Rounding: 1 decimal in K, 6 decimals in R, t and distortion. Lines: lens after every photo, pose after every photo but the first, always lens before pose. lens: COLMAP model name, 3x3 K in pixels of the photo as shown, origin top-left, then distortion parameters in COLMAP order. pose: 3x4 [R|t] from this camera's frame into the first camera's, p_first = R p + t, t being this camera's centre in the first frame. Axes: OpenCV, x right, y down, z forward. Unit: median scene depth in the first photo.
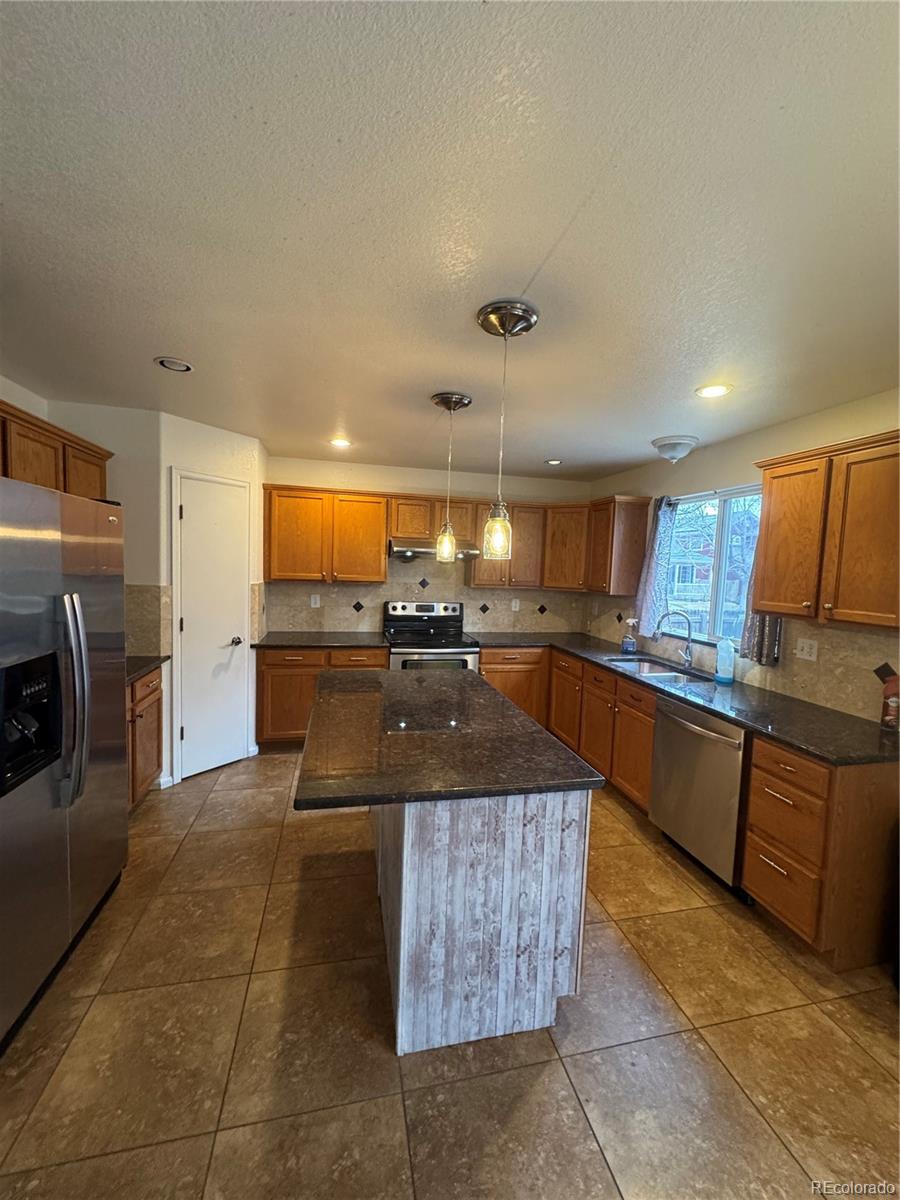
lens RADIAL K [[477.9, 0, 450.4], [0, 477.9, 598.6], [0, 0, 1]] dist [-0.001078, -0.000099]
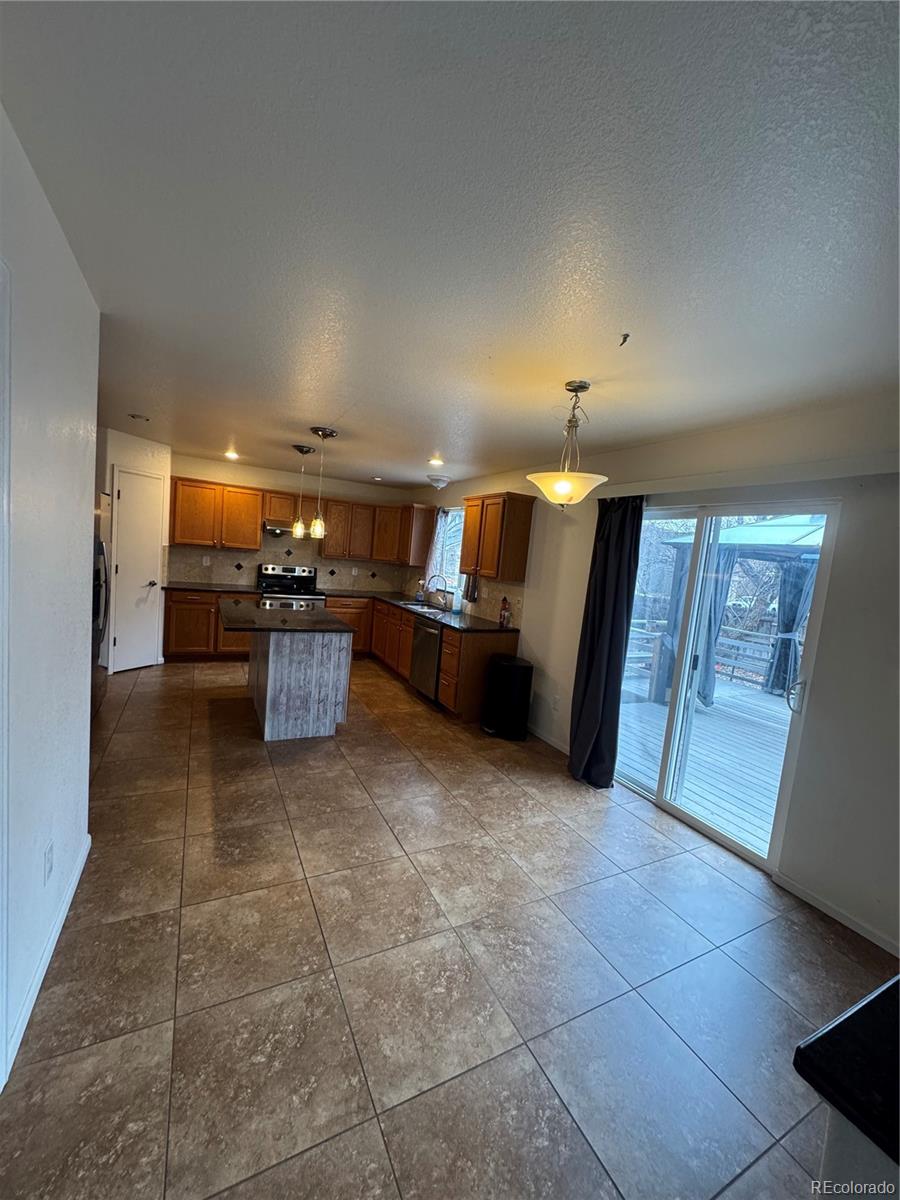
lens RADIAL K [[477.9, 0, 450.7], [0, 477.9, 597.3], [0, 0, 1]] dist [-0.001078, -0.000099]
pose [[0.966814, 0.029443, 0.253779, 0.067701], [-0.037818, 0.998887, 0.028182, 0.052750], [-0.252667, -0.036844, 0.966852, -0.634480]]
